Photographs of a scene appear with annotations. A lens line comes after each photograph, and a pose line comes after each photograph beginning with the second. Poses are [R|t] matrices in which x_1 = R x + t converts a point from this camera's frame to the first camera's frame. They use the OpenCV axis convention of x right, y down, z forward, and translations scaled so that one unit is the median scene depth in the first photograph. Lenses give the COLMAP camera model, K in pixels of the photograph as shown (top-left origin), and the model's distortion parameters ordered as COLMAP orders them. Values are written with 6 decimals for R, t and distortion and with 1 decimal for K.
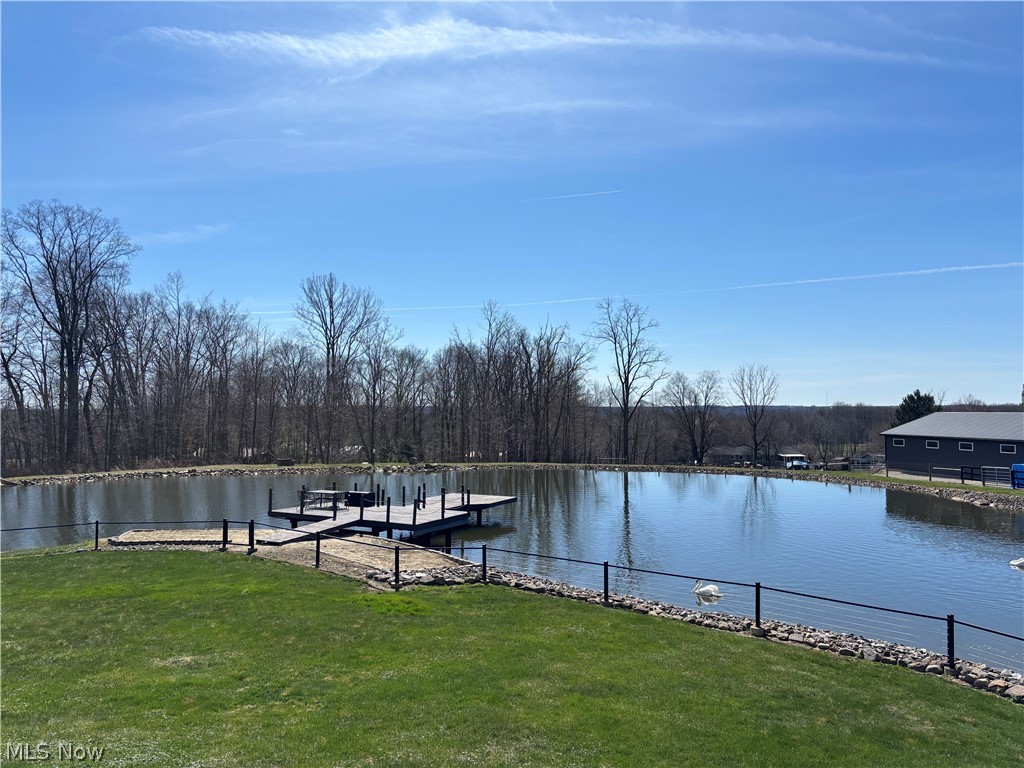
lens RADIAL K [[779.6, 0, 508.7], [0, 779.6, 393.9], [0, 0, 1]] dist [0.068507, -0.069099]
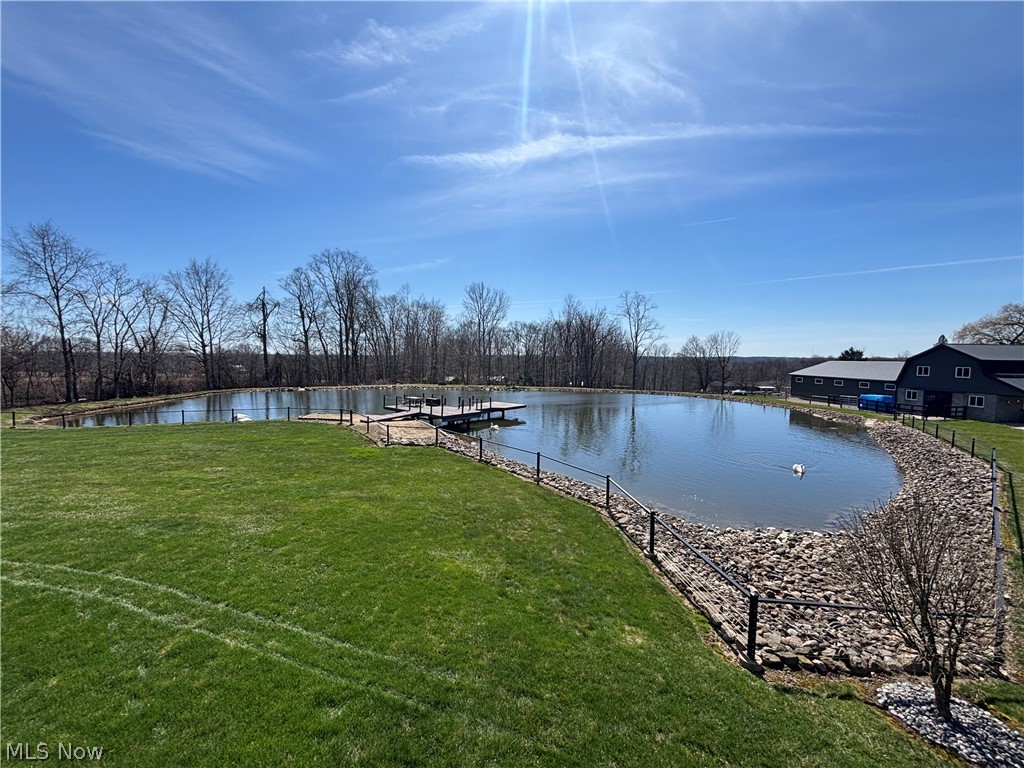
lens RADIAL K [[438.0, 0, 507.9], [0, 438.0, 368.4], [0, 0, 1]] dist [0.002619, 0.001017]
pose [[0.974540, 0.015971, -0.223642, 0.061578], [-0.005998, 0.998960, 0.045203, 0.001169], [0.224132, -0.042710, 0.973623, 0.005151]]
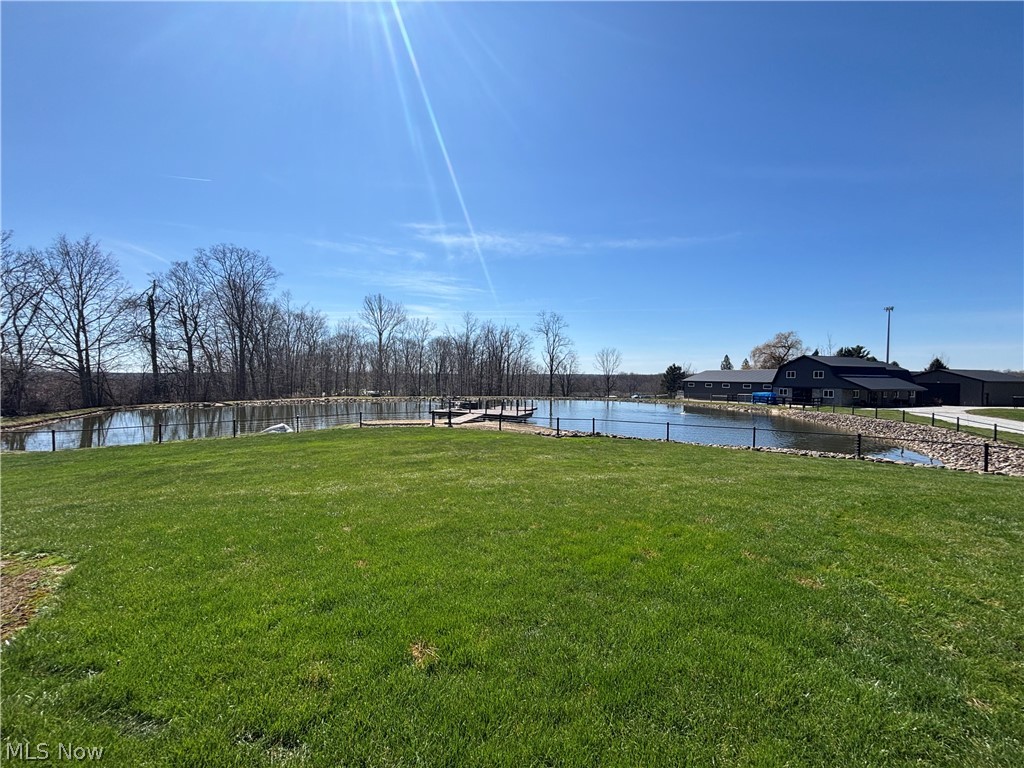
lens RADIAL K [[417.5, 0, 509.8], [0, 417.5, 392.1], [0, 0, 1]] dist [0.002477, 0.000135]
pose [[0.989399, 0.000829, 0.145222, -0.067151], [-0.009437, 0.998237, 0.058596, 0.011035], [-0.144918, -0.059345, 0.987662, -0.003443]]
